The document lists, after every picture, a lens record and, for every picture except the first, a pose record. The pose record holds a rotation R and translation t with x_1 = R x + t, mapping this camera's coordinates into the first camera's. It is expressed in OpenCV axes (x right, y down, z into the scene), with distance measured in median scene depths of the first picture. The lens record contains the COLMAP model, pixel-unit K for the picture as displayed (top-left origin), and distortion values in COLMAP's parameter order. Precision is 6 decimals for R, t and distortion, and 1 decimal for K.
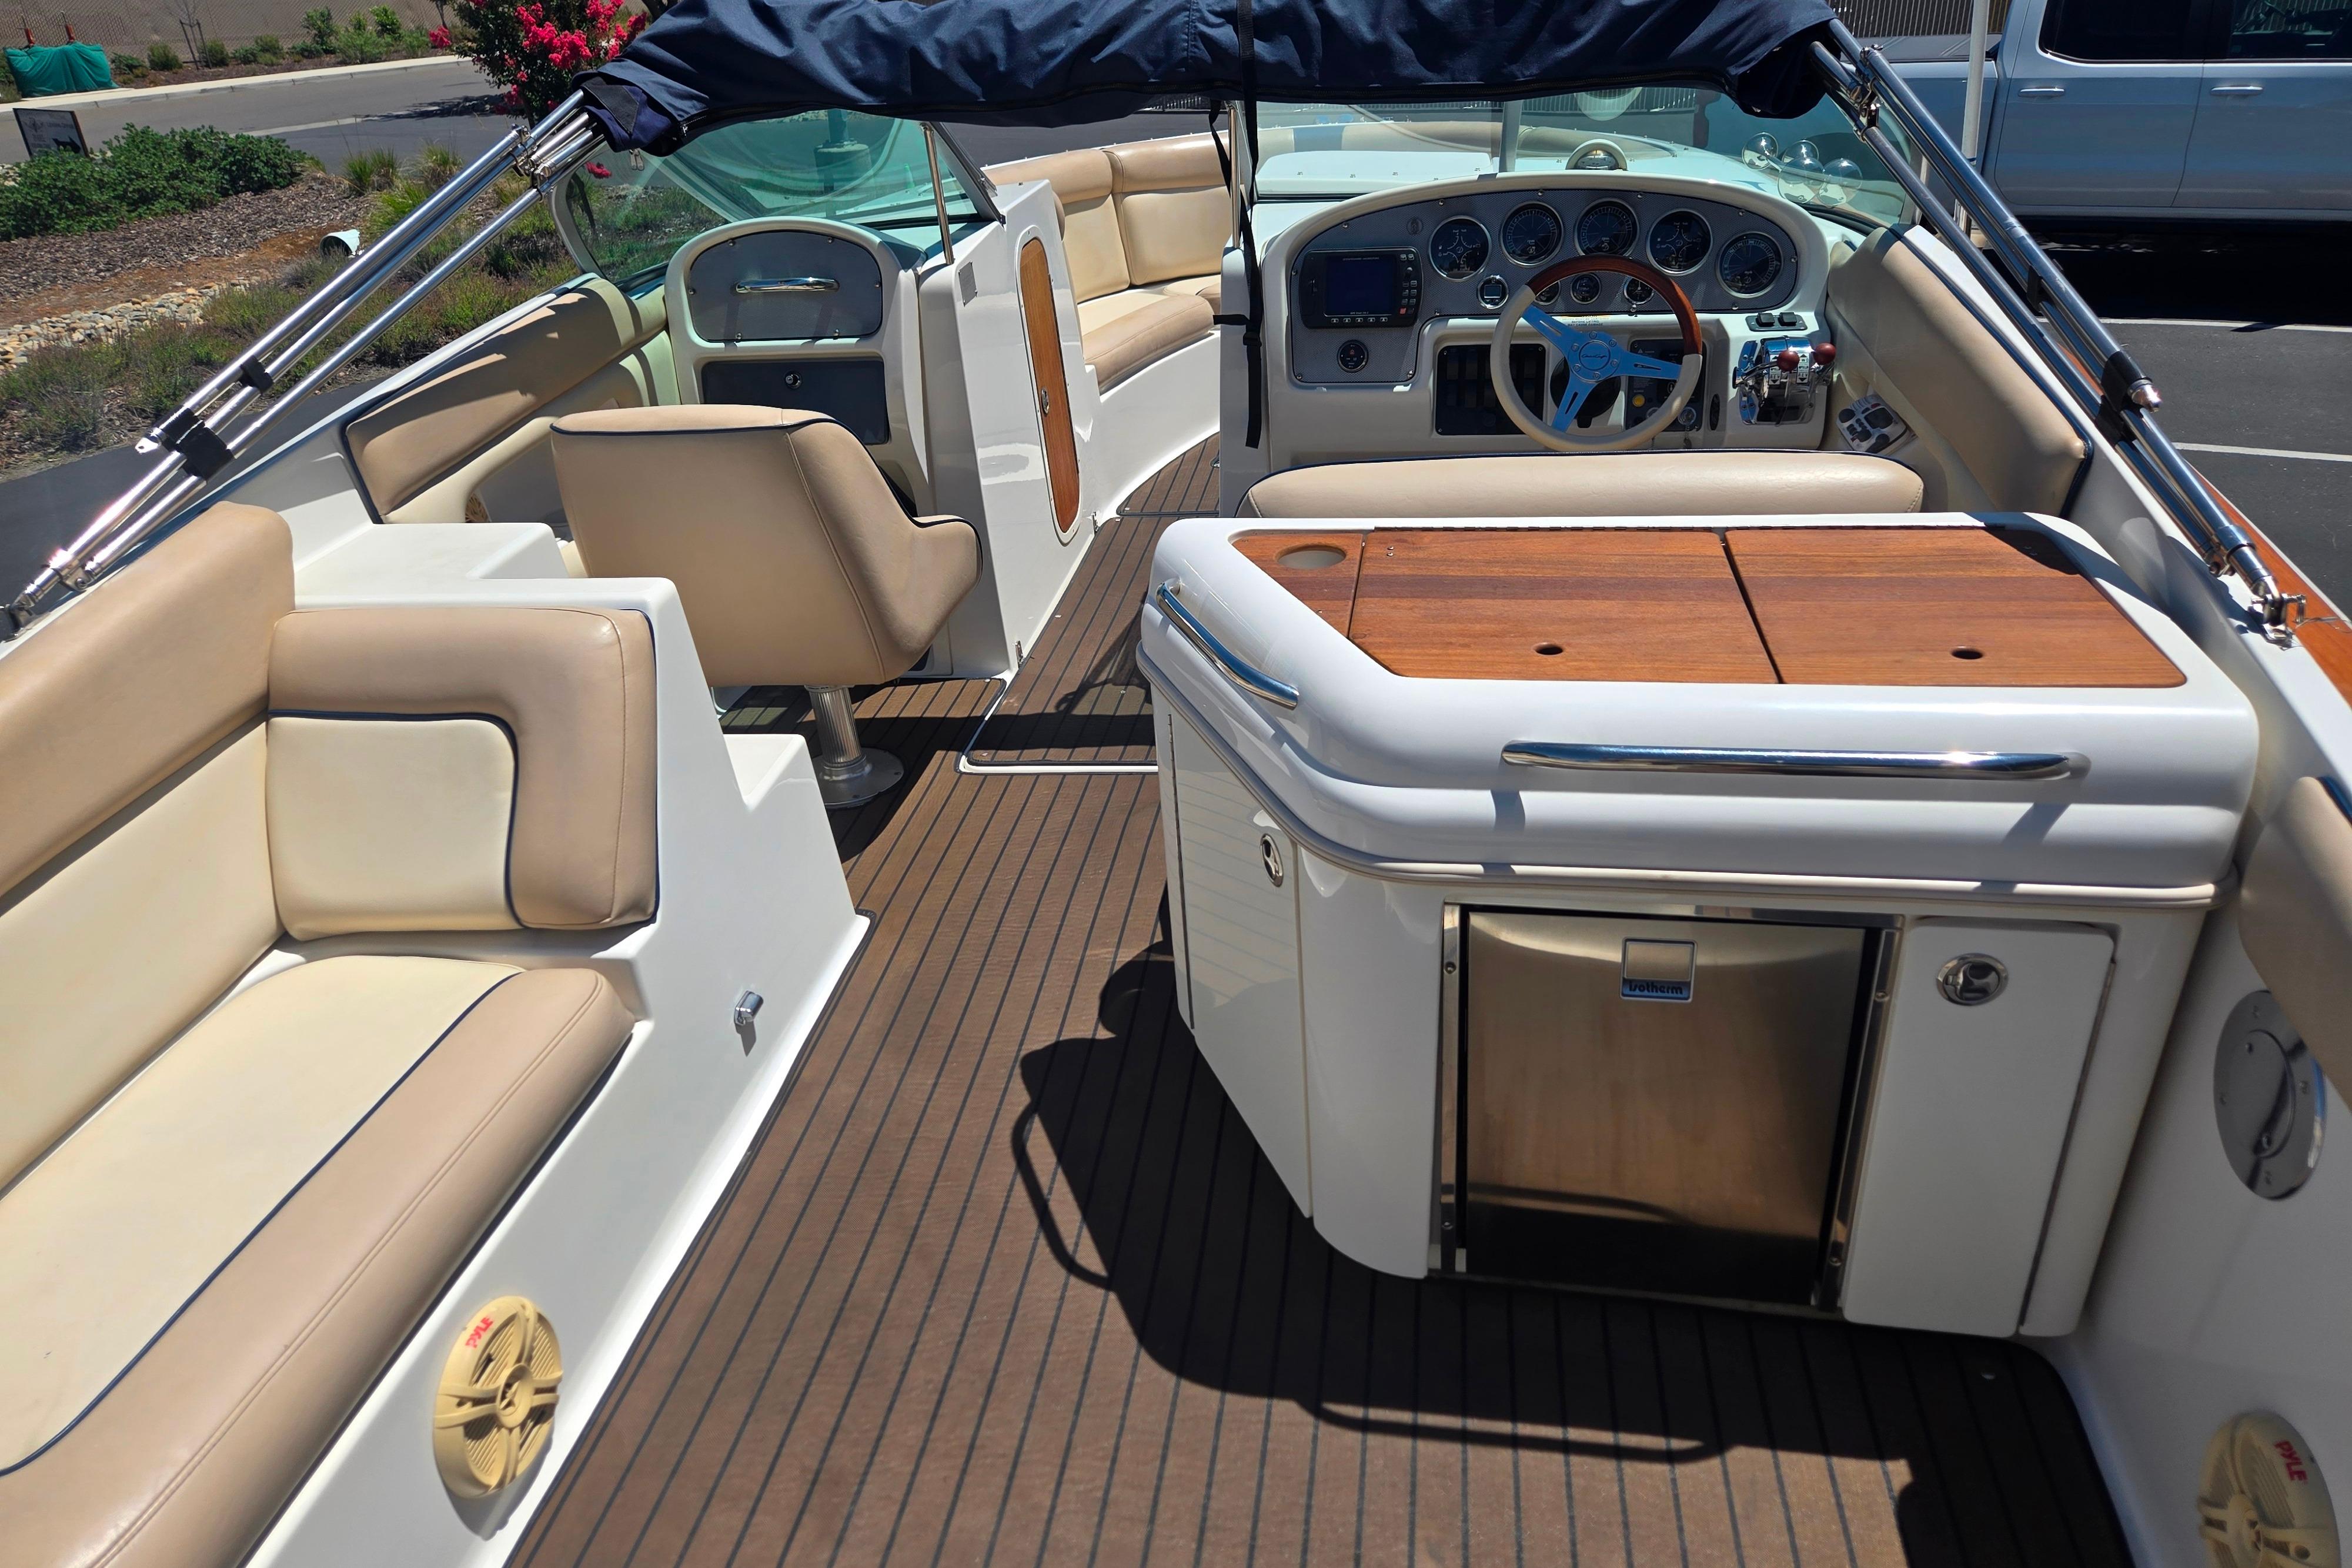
lens RADIAL K [[1548.0, 0, 1174.9], [0, 1548.0, 753.6], [0, 0, 1]] dist [0.056159, -0.041304]
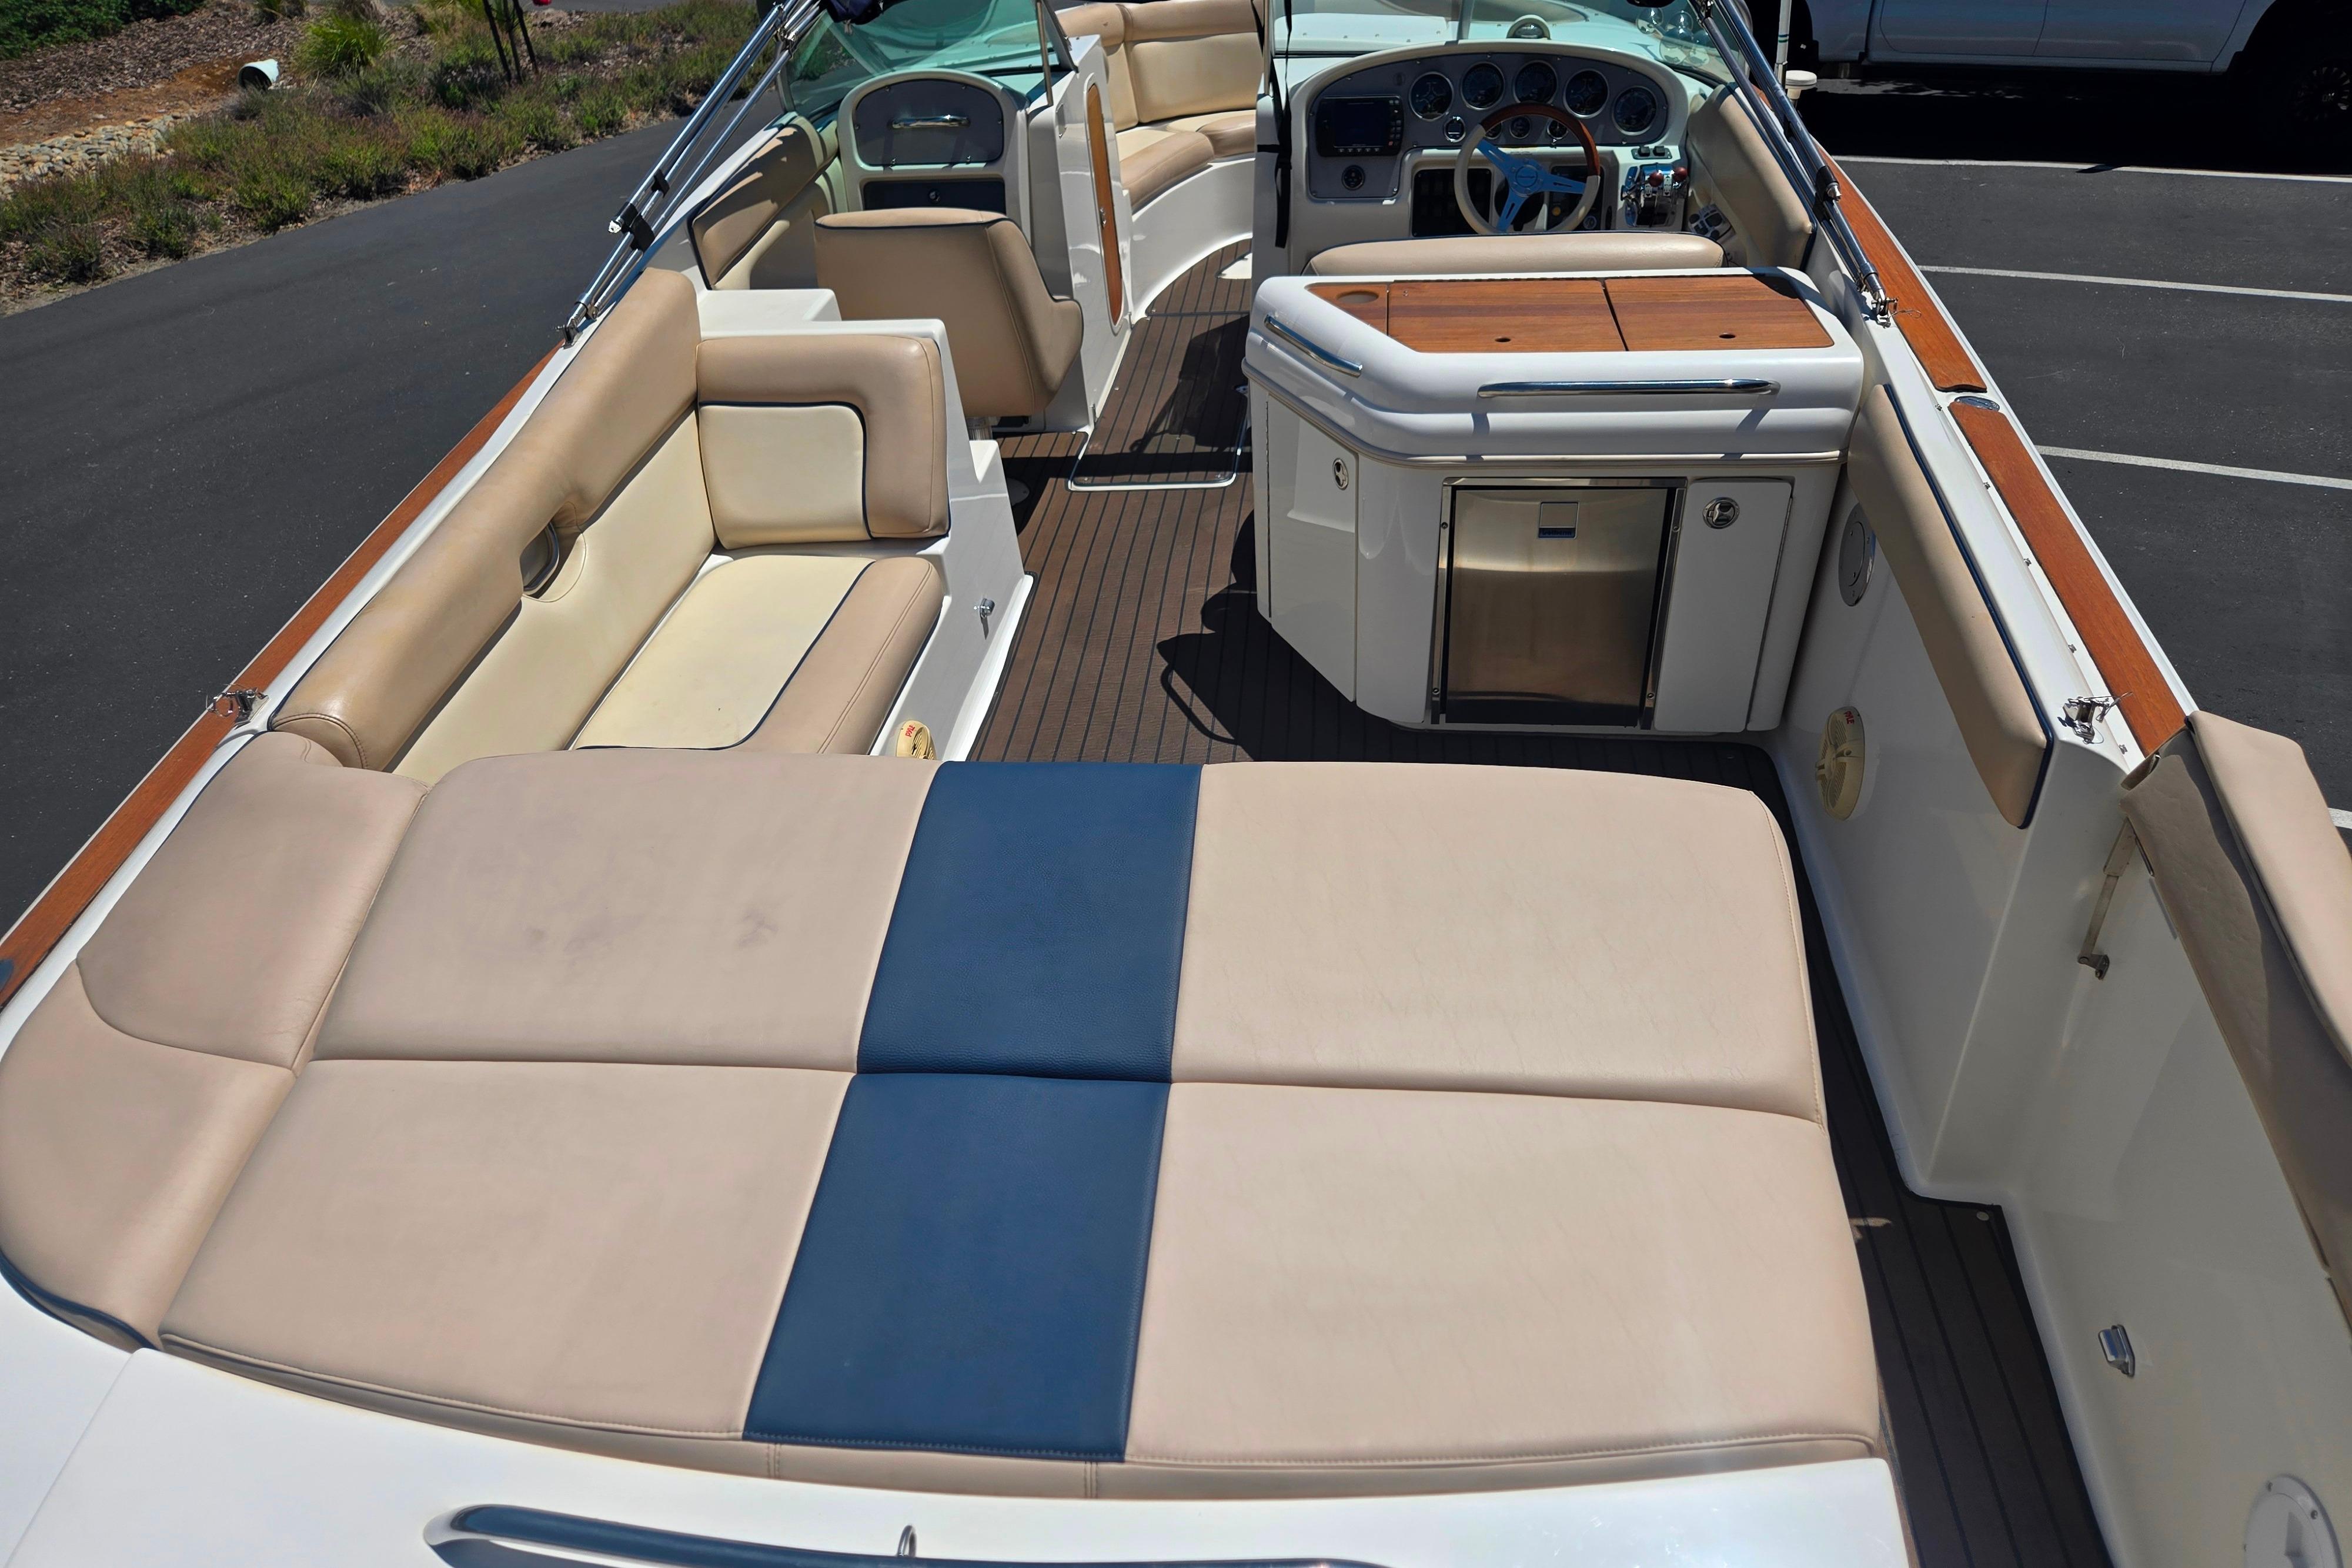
lens RADIAL K [[1544.7, 0, 1183.0], [0, 1544.7, 795.3], [0, 0, 1]] dist [0.055679, -0.045950]
pose [[0.998312, -0.017401, 0.055418, -0.127158], [0.010937, 0.993318, 0.114886, 0.133183], [-0.057047, -0.114086, 0.991832, -0.440261]]
